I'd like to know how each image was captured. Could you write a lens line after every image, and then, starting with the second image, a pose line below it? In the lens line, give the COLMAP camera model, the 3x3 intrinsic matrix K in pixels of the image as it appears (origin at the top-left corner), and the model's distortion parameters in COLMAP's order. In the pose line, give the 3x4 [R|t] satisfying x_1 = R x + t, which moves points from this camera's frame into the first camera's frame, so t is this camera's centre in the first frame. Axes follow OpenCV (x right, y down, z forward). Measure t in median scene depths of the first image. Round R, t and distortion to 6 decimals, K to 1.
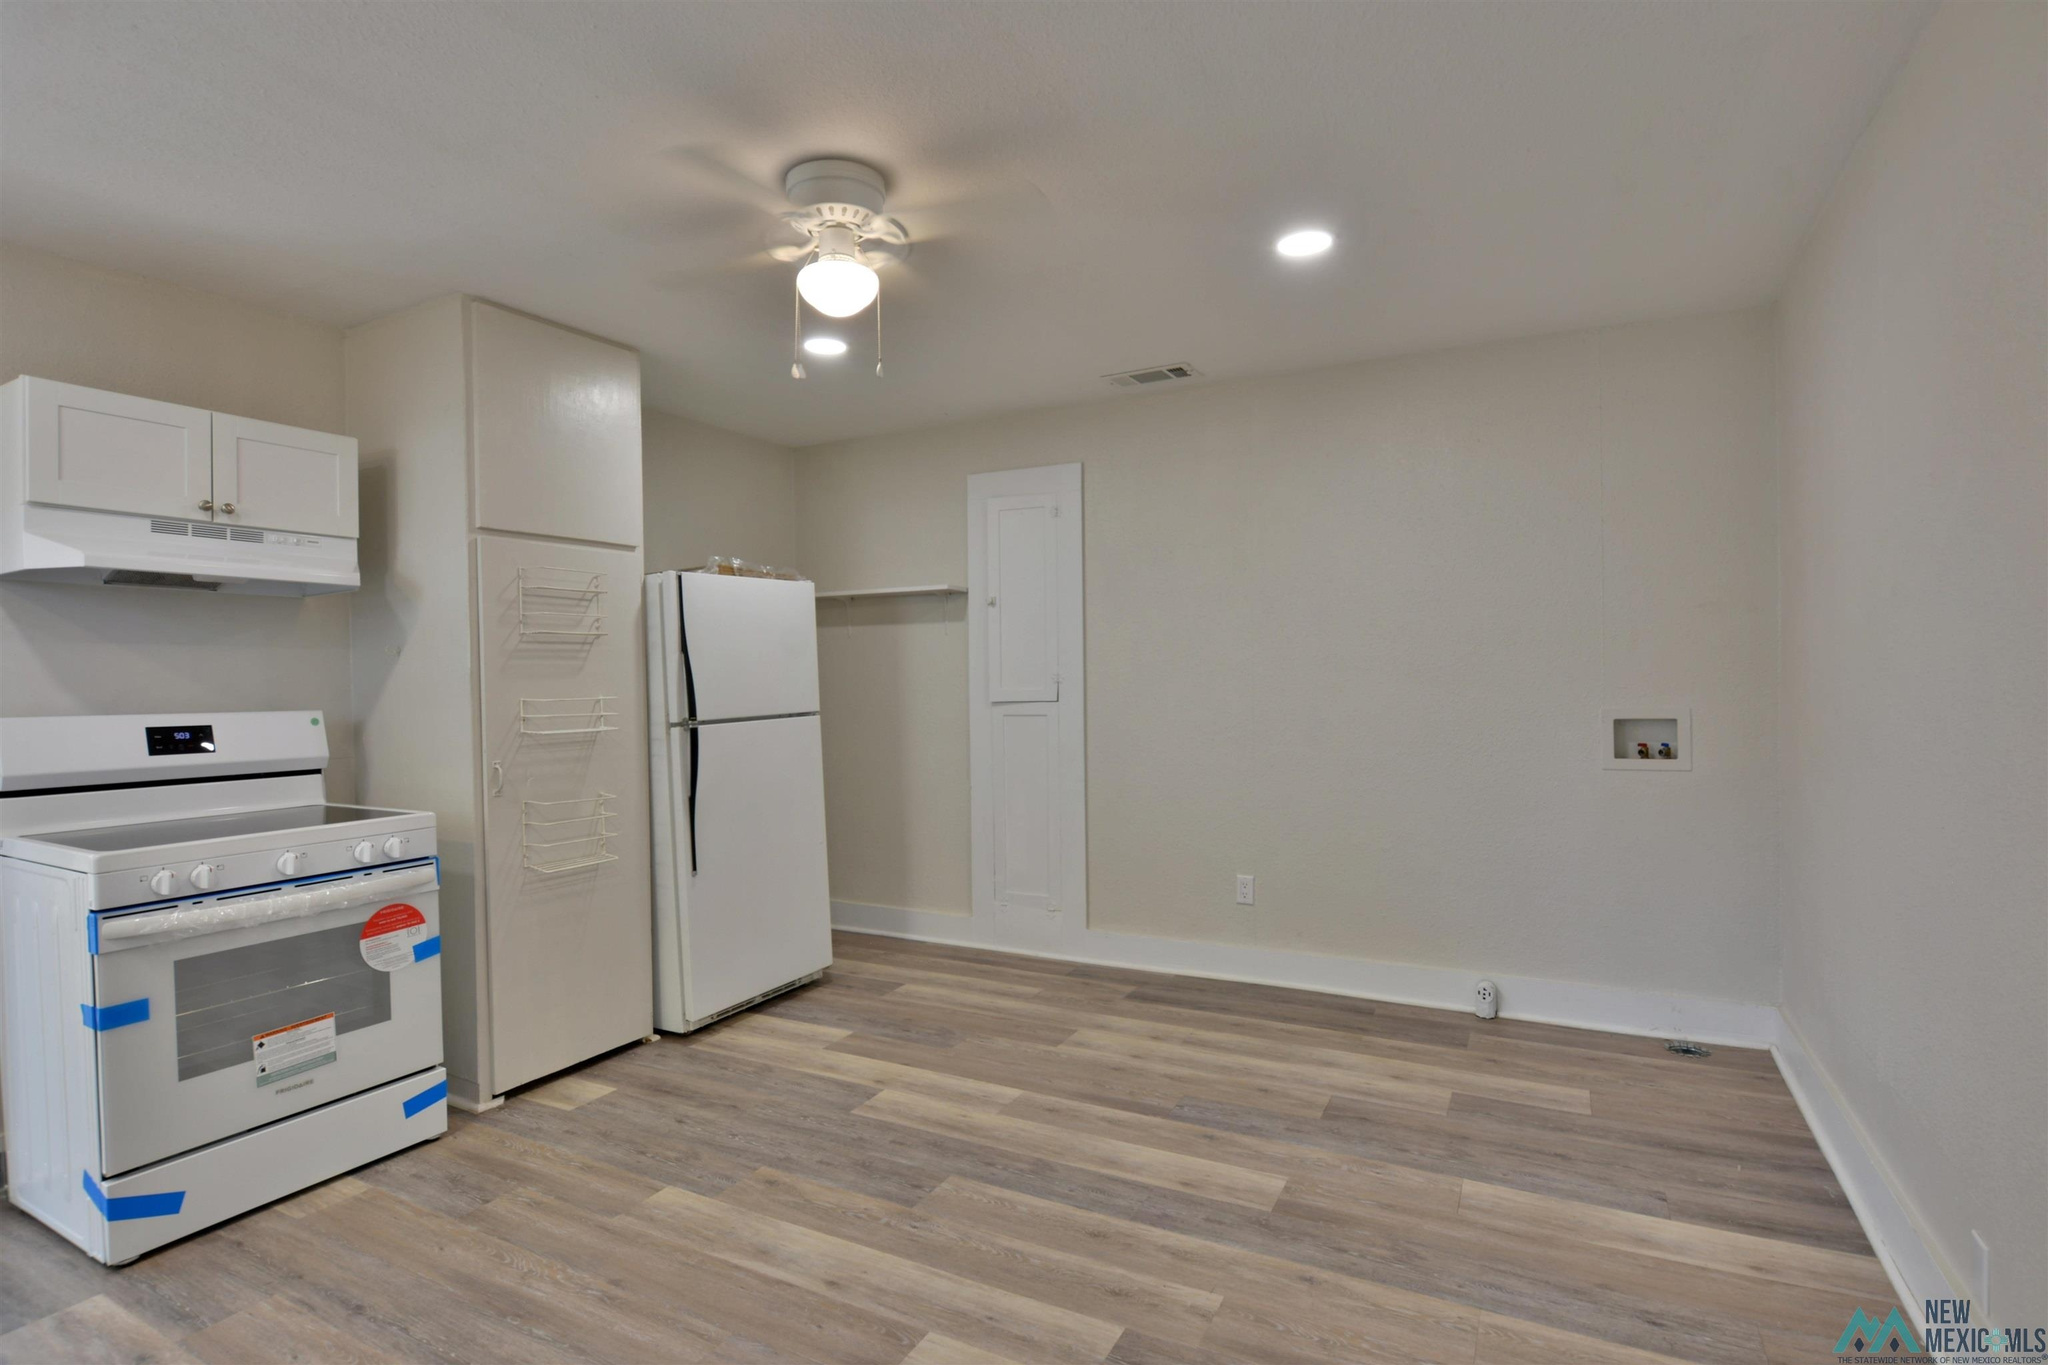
lens RADIAL K [[972.9, 0, 1008.8], [0, 972.9, 680.9], [0, 0, 1]] dist [-0.025294, 0.001398]
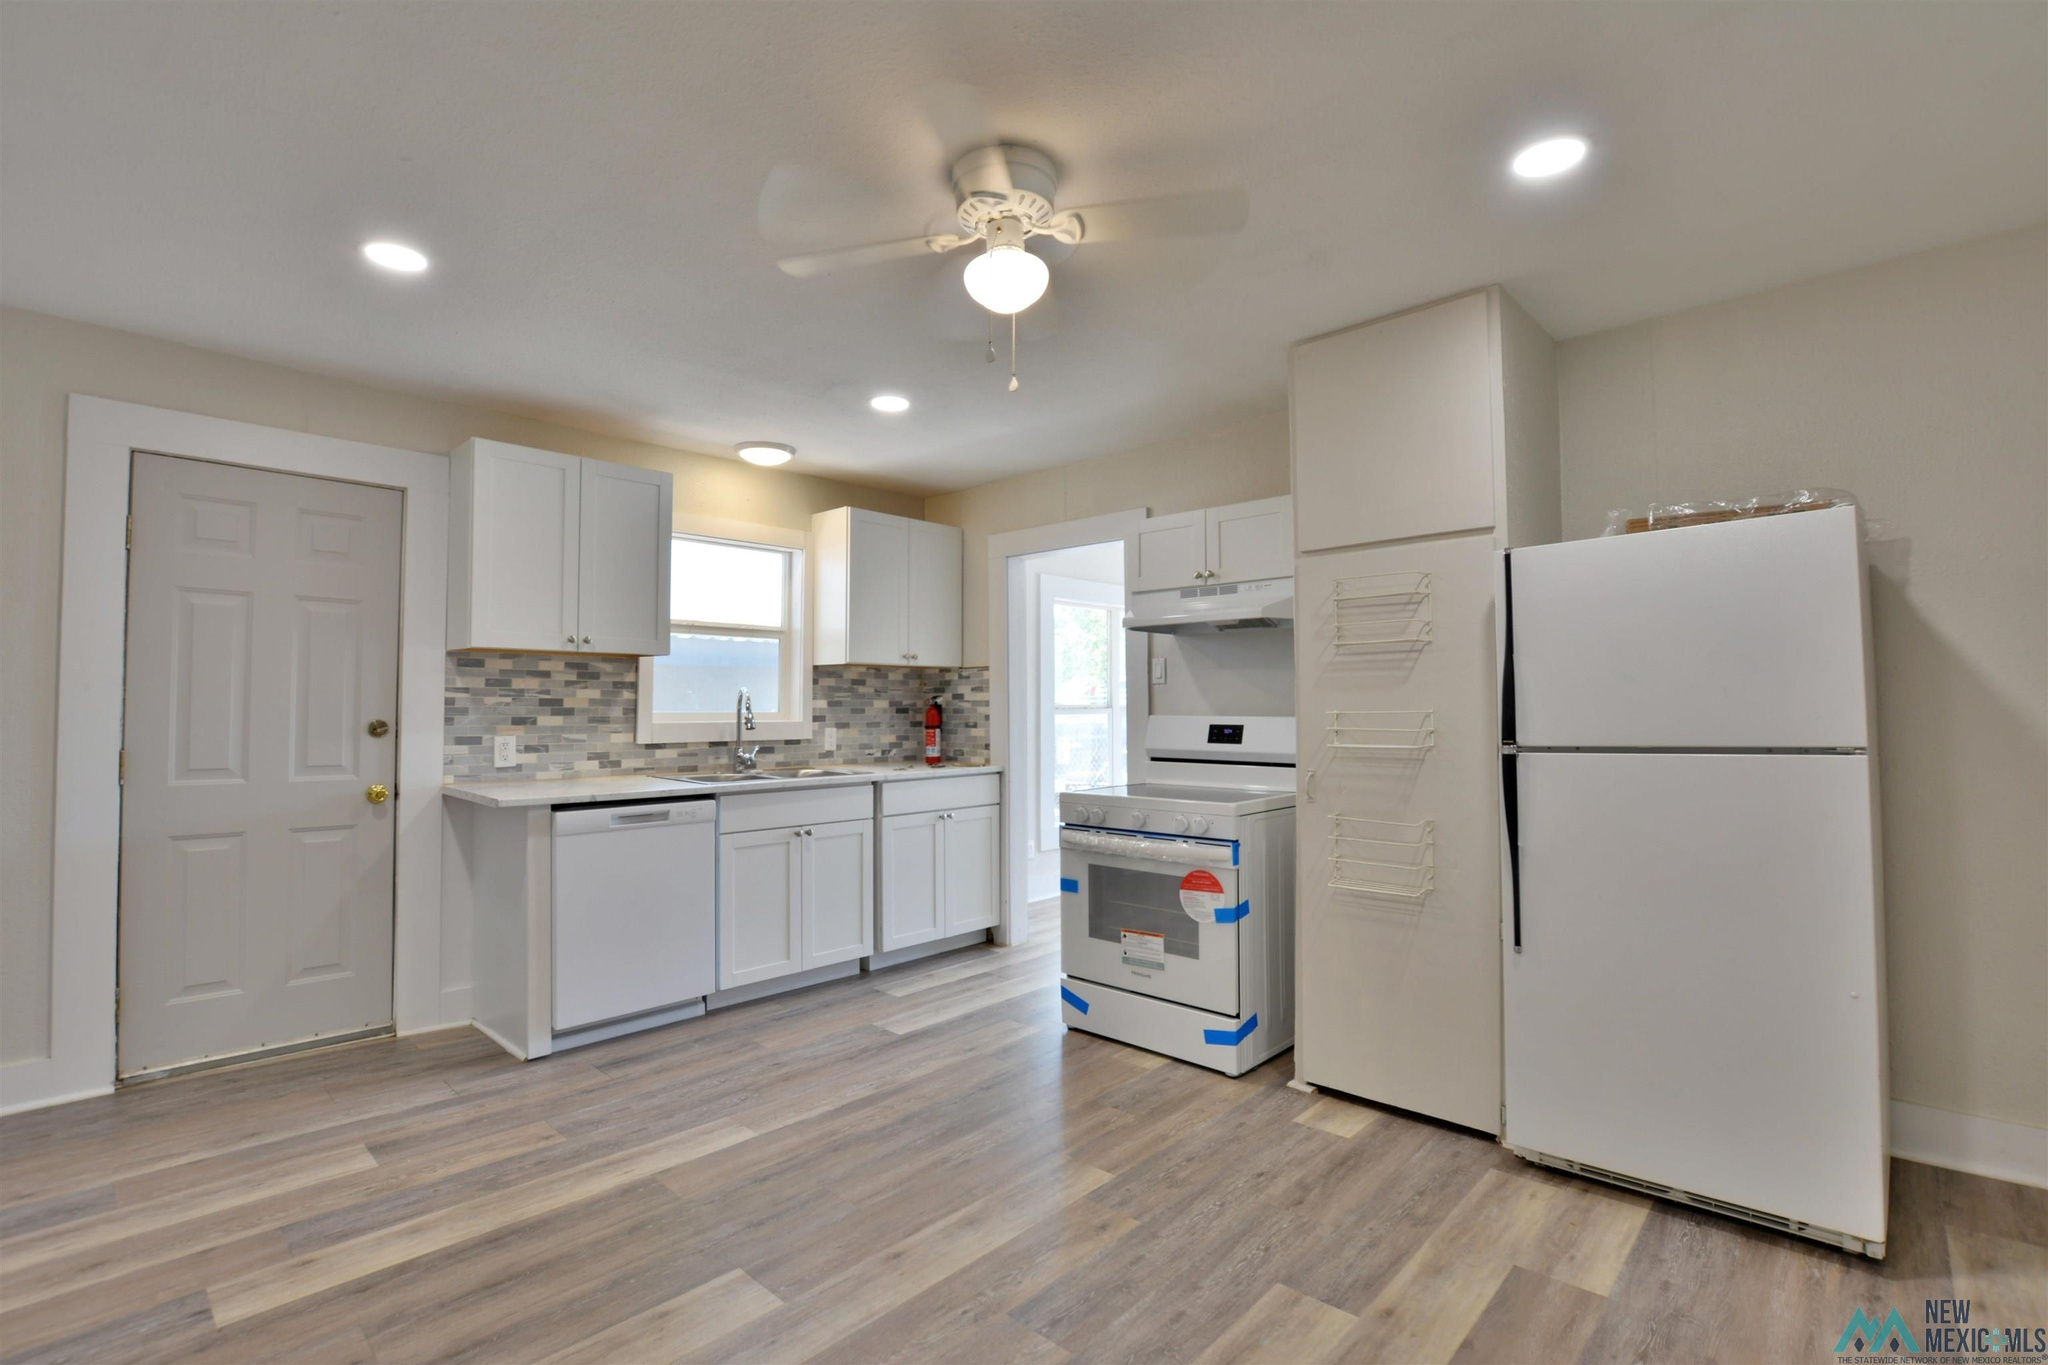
lens RADIAL K [[972.9, 0, 1086.8], [0, 972.9, 690.3], [0, 0, 1]] dist [-0.025294, 0.001398]
pose [[-0.221141, -0.000459, -0.975242, 0.638981], [0.009726, 0.999949, -0.002676, -0.003341], [0.975193, -0.010077, -0.221125, 1.126689]]
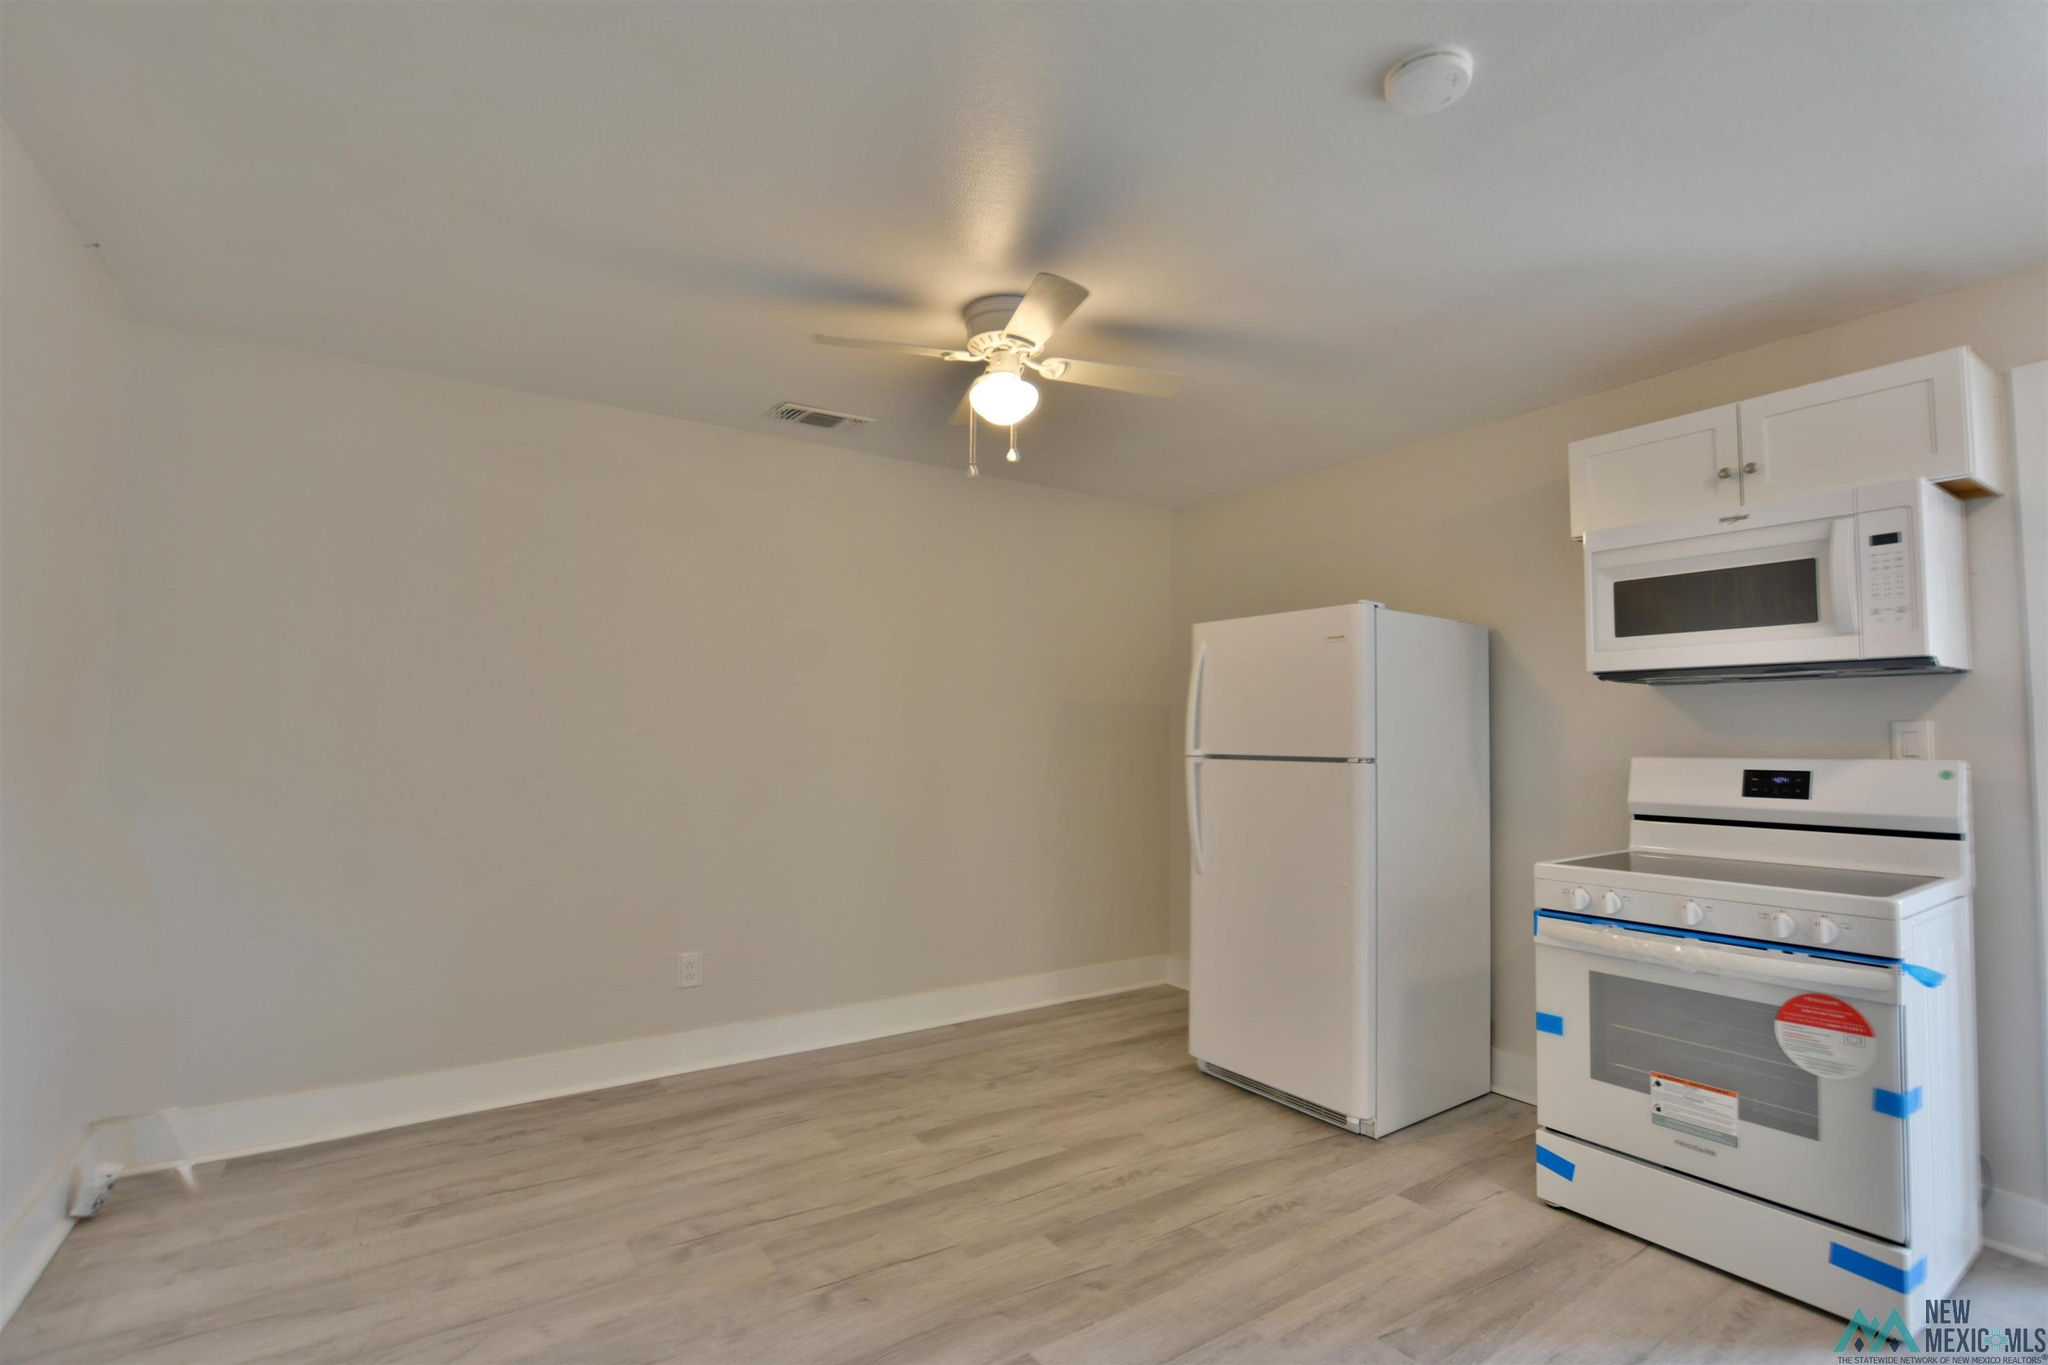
lens RADIAL K [[972.9, 0, 1015.5], [0, 972.9, 680.9], [0, 0, 1]] dist [-0.025294, 0.001398]
pose [[-0.493052, -0.038063, -0.869167, 0.402549], [0.004893, 0.998905, -0.046521, -0.003474], [0.869986, -0.027190, -0.492327, 0.805796]]
